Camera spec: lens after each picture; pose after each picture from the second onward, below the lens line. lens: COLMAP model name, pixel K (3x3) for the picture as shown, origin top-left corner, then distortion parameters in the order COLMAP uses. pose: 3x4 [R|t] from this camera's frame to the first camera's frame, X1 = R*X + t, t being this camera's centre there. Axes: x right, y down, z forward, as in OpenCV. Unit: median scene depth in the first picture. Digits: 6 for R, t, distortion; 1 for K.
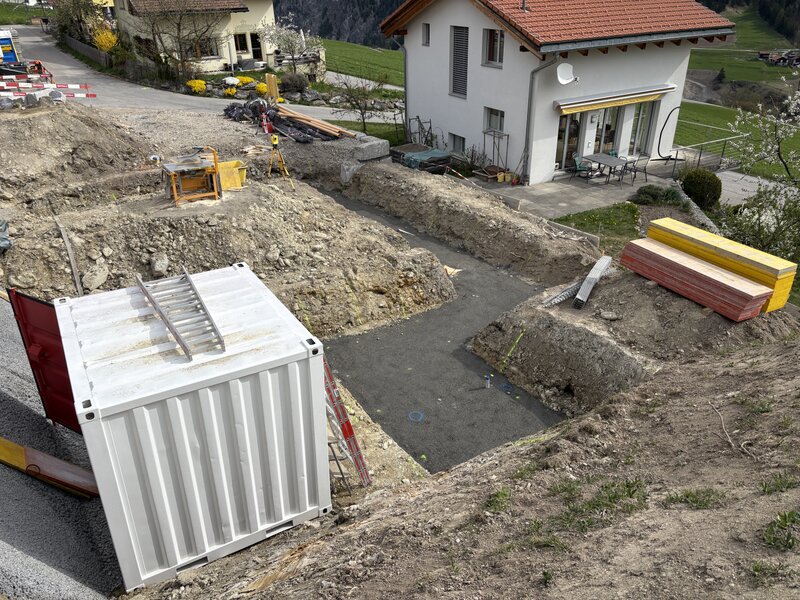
lens RADIAL K [[602.0, 0, 398.0], [0, 602.0, 303.2], [0, 0, 1]] dist [0.044213, -0.043967]
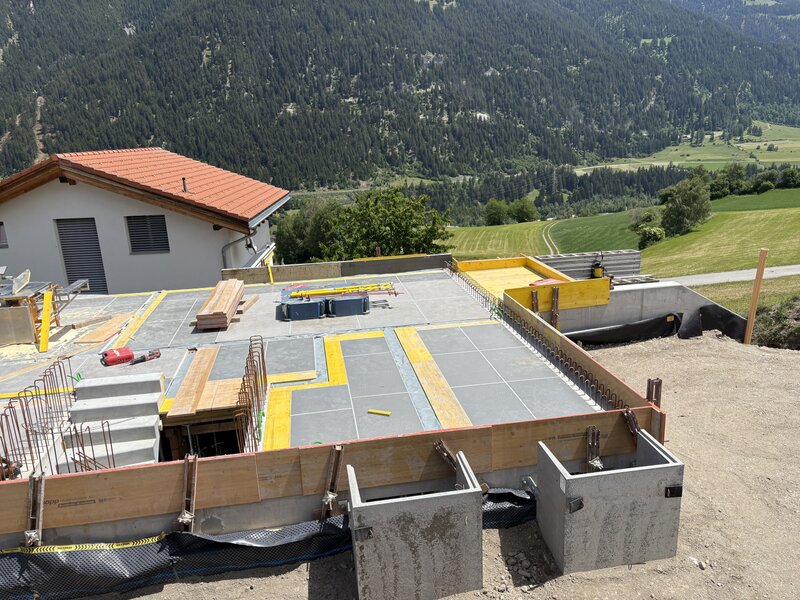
lens RADIAL K [[602.0, 0, 399.3], [0, 602.0, 306.1], [0, 0, 1]] dist [0.044213, -0.043967]
pose [[0.440374, -0.244290, 0.863940, -0.451135], [0.451167, 0.892161, 0.022298, -0.163702], [-0.776221, 0.379962, 0.503100, 0.274698]]
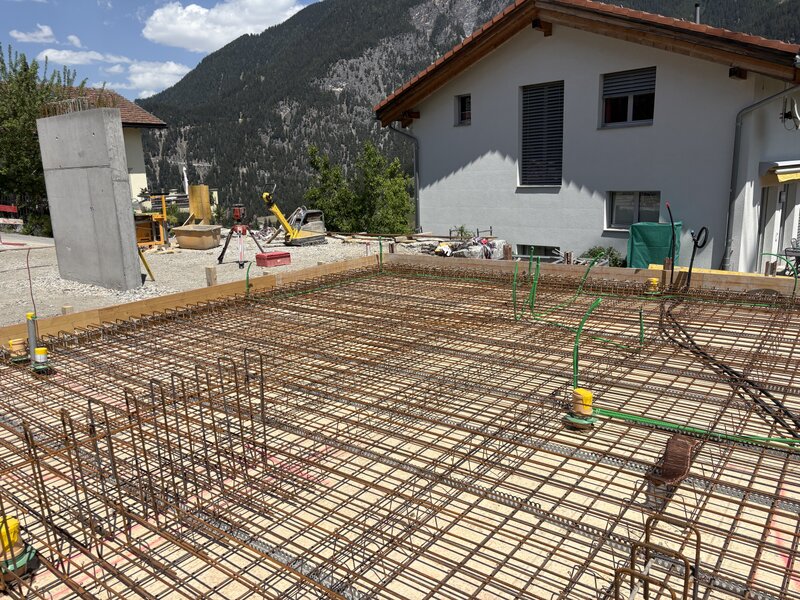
lens RADIAL K [[602.0, 0, 396.6], [0, 602.0, 305.3], [0, 0, 1]] dist [0.044213, -0.043967]
pose [[0.954656, -0.072480, 0.288753, -0.253906], [0.150772, 0.954037, -0.259001, -0.079562], [-0.256708, 0.290793, 0.921705, 0.501729]]
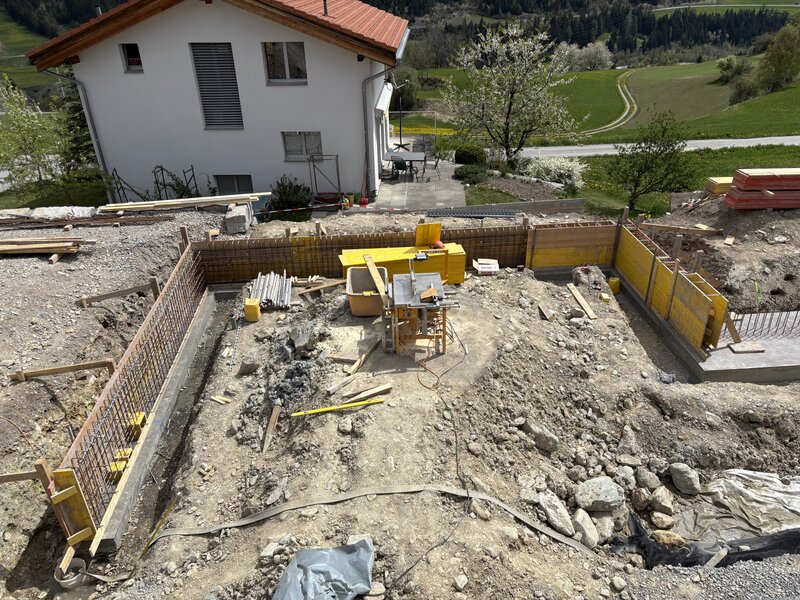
lens RADIAL K [[602.0, 0, 405.3], [0, 602.0, 300.0], [0, 0, 1]] dist [0.044213, -0.043967]
pose [[0.509107, -0.408947, 0.757346, -0.501036], [0.415138, 0.887470, 0.200144, -0.210477], [-0.753970, 0.212509, 0.621586, 0.385436]]
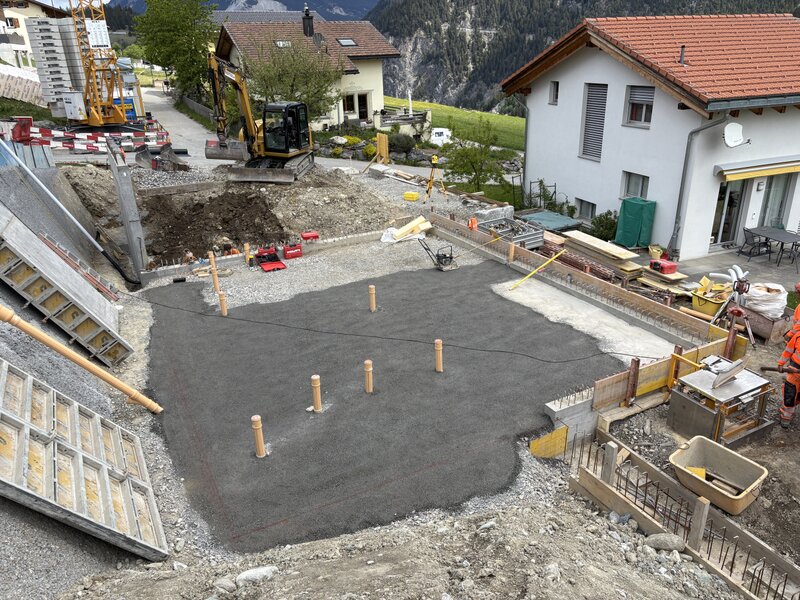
lens RADIAL K [[602.0, 0, 402.0], [0, 602.0, 302.4], [0, 0, 1]] dist [0.044213, -0.043967]
pose [[0.990876, 0.044057, -0.127371, -0.055566], [-0.055480, 0.994612, -0.087570, -0.037454], [0.122827, 0.093838, 0.987982, 0.103522]]
